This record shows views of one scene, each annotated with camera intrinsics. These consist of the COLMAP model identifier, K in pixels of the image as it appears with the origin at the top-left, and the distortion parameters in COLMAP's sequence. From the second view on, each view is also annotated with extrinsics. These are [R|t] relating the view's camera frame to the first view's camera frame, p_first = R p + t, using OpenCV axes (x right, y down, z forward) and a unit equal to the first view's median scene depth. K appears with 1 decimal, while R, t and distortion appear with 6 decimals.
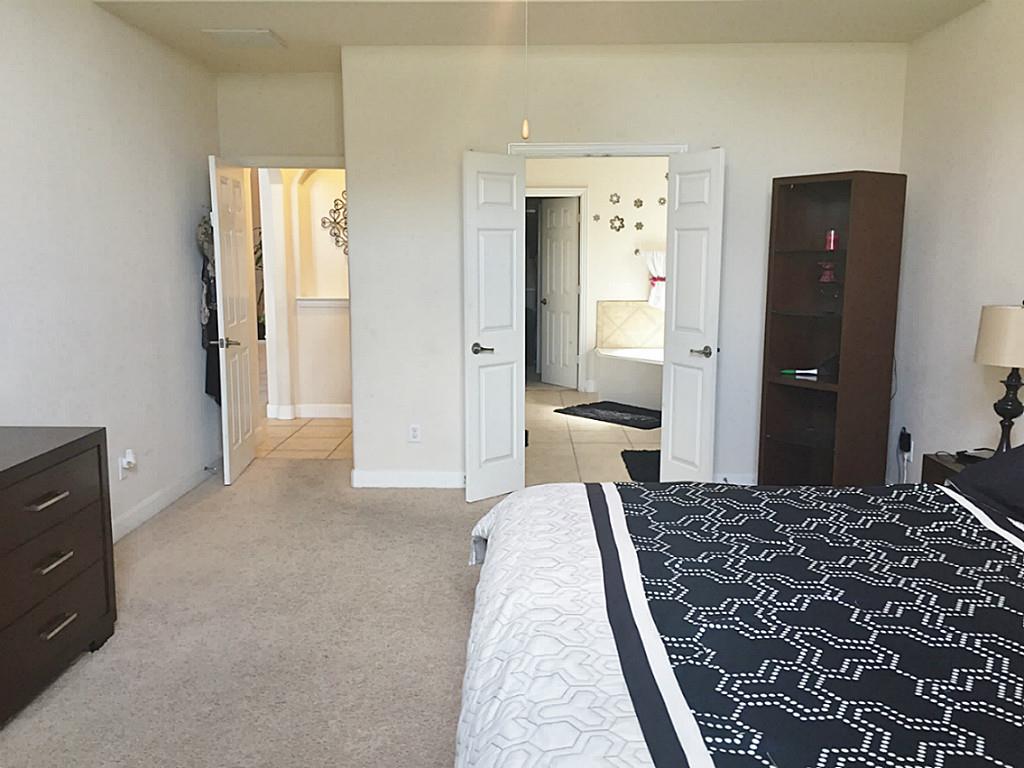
lens RADIAL K [[875.8, 0, 513.0], [0, 875.8, 382.9], [0, 0, 1]] dist [0.019872, -0.008237]
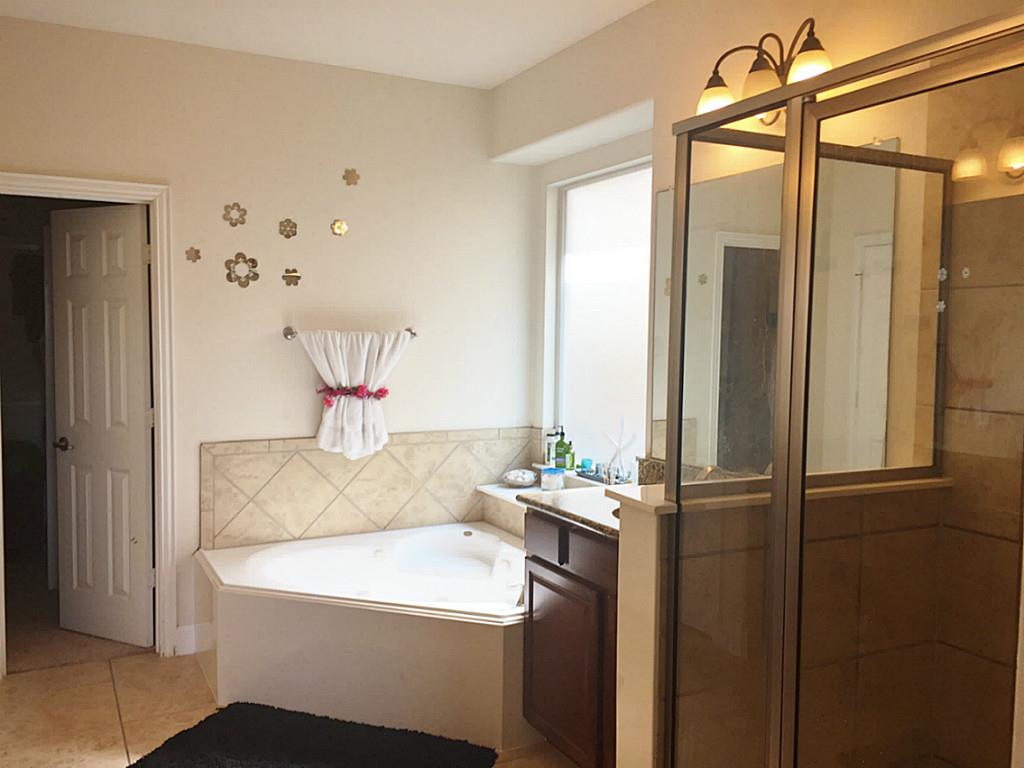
lens RADIAL K [[875.8, 0, 511.2], [0, 875.8, 381.9], [0, 0, 1]] dist [0.019872, -0.008237]
pose [[0.874029, -0.018400, 0.485525, 0.020225], [0.064437, 0.994846, -0.078295, -0.080013], [-0.481582, 0.099718, 0.870710, 0.542928]]
